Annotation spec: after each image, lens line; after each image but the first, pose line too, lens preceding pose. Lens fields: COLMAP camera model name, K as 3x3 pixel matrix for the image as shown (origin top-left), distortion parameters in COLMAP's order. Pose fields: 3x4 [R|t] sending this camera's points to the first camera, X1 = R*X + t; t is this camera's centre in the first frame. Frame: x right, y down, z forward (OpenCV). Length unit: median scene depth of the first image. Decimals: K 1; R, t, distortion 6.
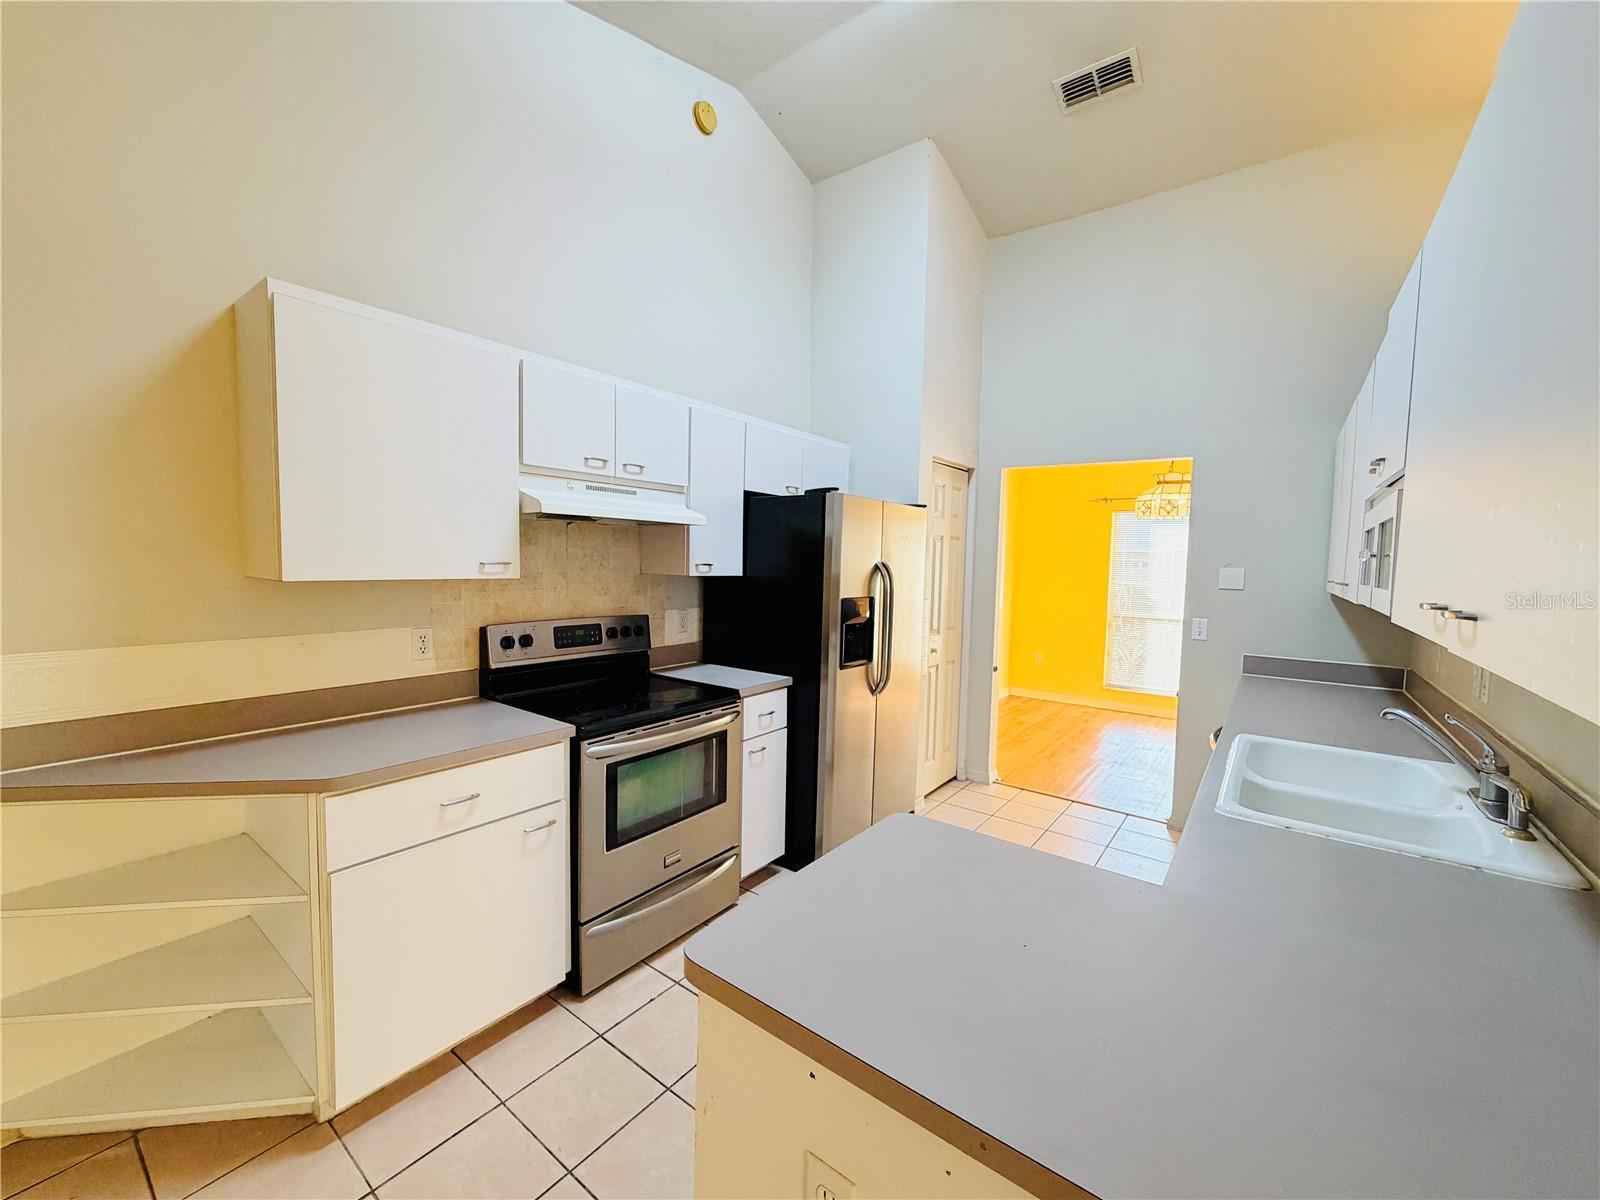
lens RADIAL K [[641.2, 0, 797.0], [0, 641.2, 598.4], [0, 0, 1]] dist [0.000183, -0.000017]
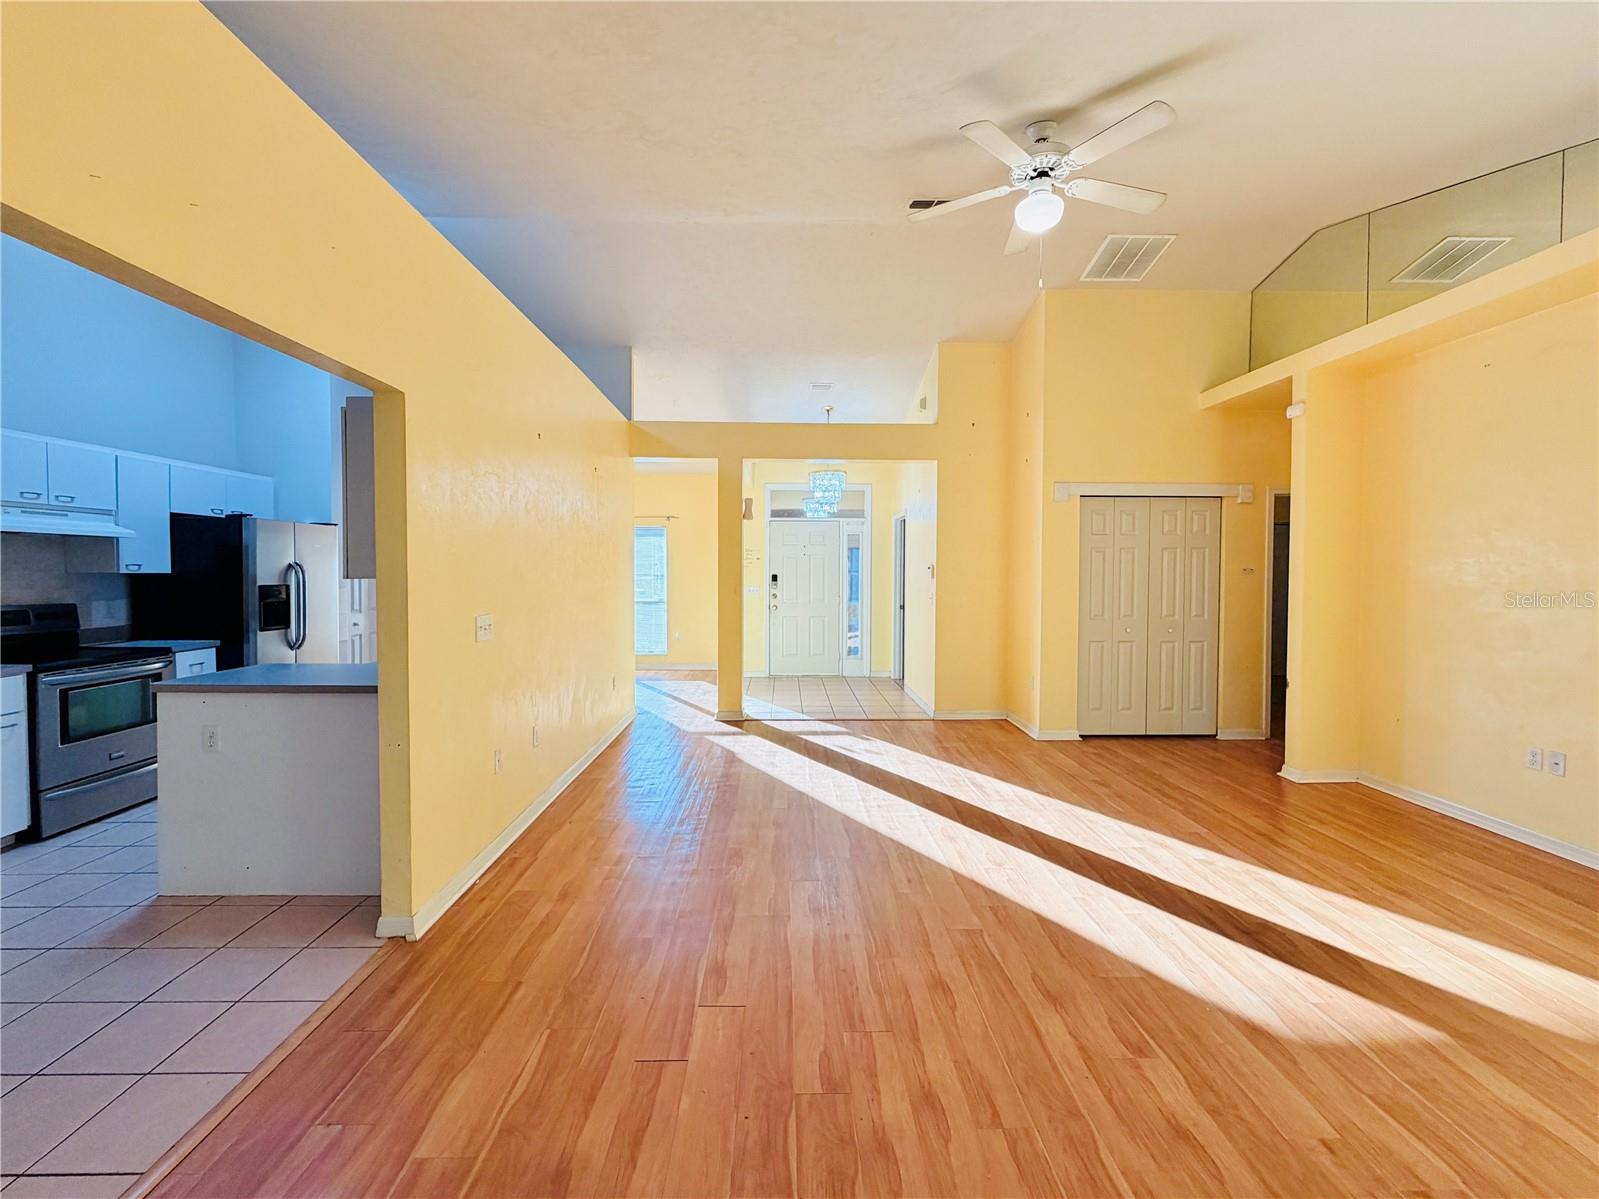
lens RADIAL K [[661.6, 0, 796.0], [0, 661.6, 584.6], [0, 0, 1]] dist [-0.000411, -0.000147]
pose [[0.782099, -0.035143, 0.622162, 0.089586], [0.054701, 0.998426, -0.012366, 0.088835], [-0.620749, 0.043705, 0.782791, -1.052868]]
